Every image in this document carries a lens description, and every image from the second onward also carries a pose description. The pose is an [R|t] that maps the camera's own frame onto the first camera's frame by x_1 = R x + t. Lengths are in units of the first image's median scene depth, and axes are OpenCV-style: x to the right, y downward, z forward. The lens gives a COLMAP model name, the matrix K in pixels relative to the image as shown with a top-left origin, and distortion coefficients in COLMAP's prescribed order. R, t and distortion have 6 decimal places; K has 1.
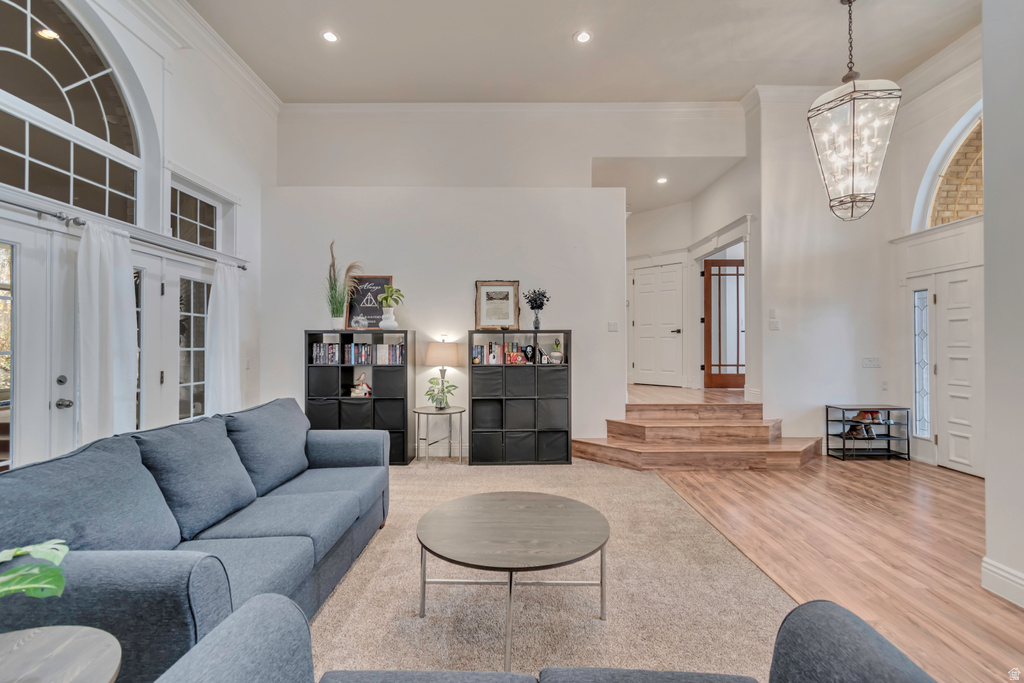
lens RADIAL K [[473.7, 0, 515.0], [0, 473.7, 338.7], [0, 0, 1]] dist [0.008604, 0.000038]
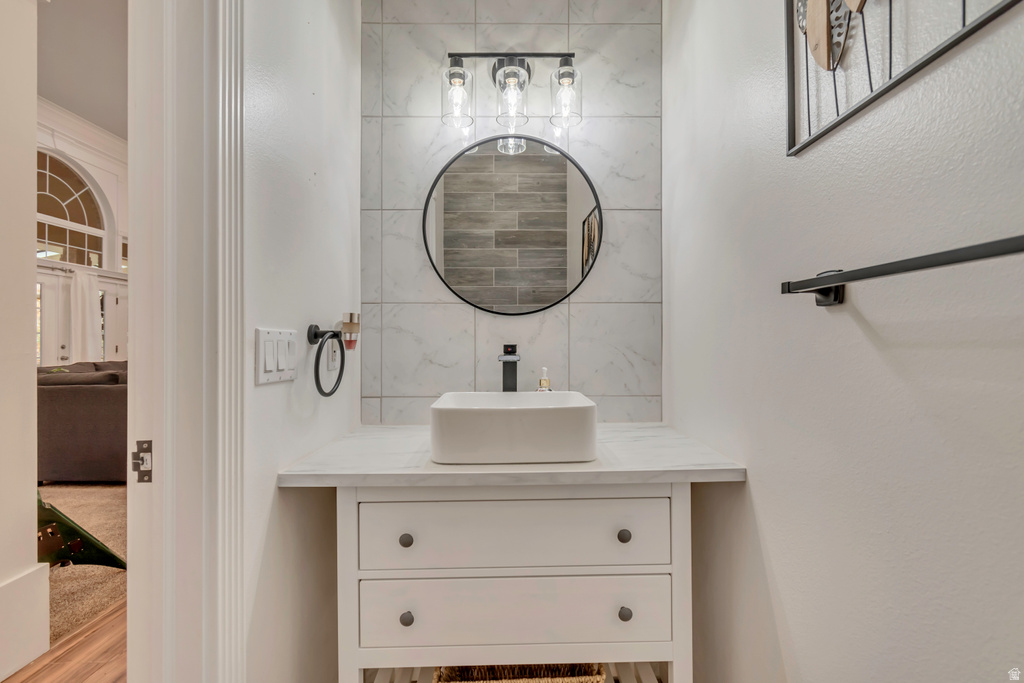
lens RADIAL K [[455.7, 0, 511.0], [0, 455.7, 340.4], [0, 0, 1]] dist [-0.000732, -0.000244]
pose [[0.999661, 0.002537, 0.025911, 0.853681], [-0.002760, 0.999959, 0.008593, 0.034253], [-0.025888, -0.008661, 0.999627, -0.928981]]
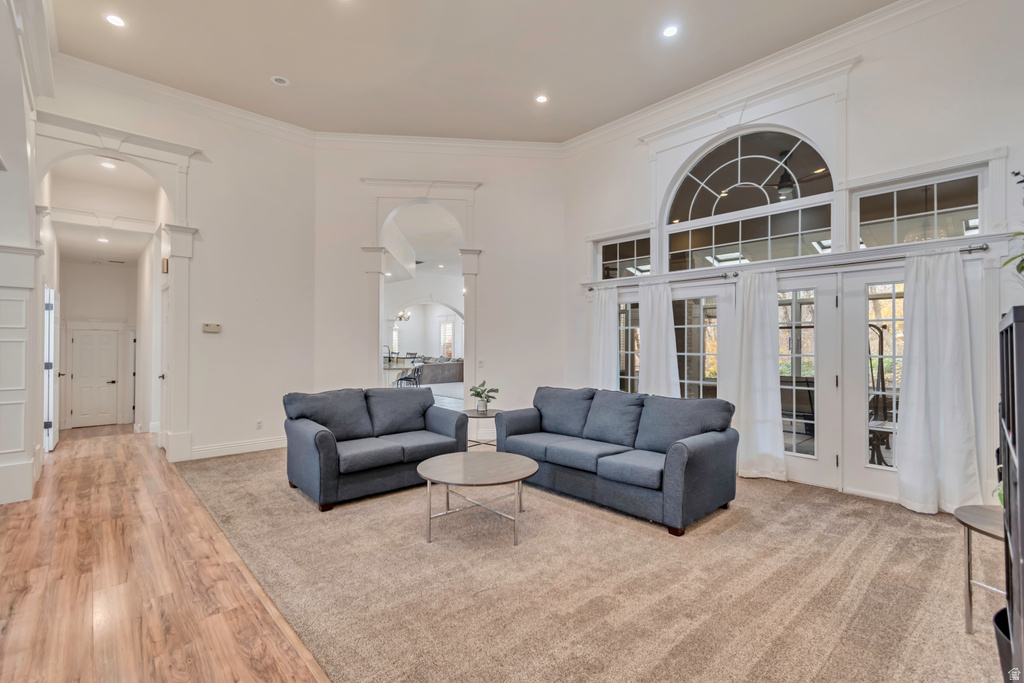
lens RADIAL K [[455.7, 0, 511.0], [0, 455.7, 340.4], [0, 0, 1]] dist [-0.000732, -0.000244]
pose [[-0.736641, -0.002739, -0.676278, 0.611442], [0.007363, 0.999900, -0.012070, -0.007805], [0.676244, -0.013870, -0.736547, 1.433814]]
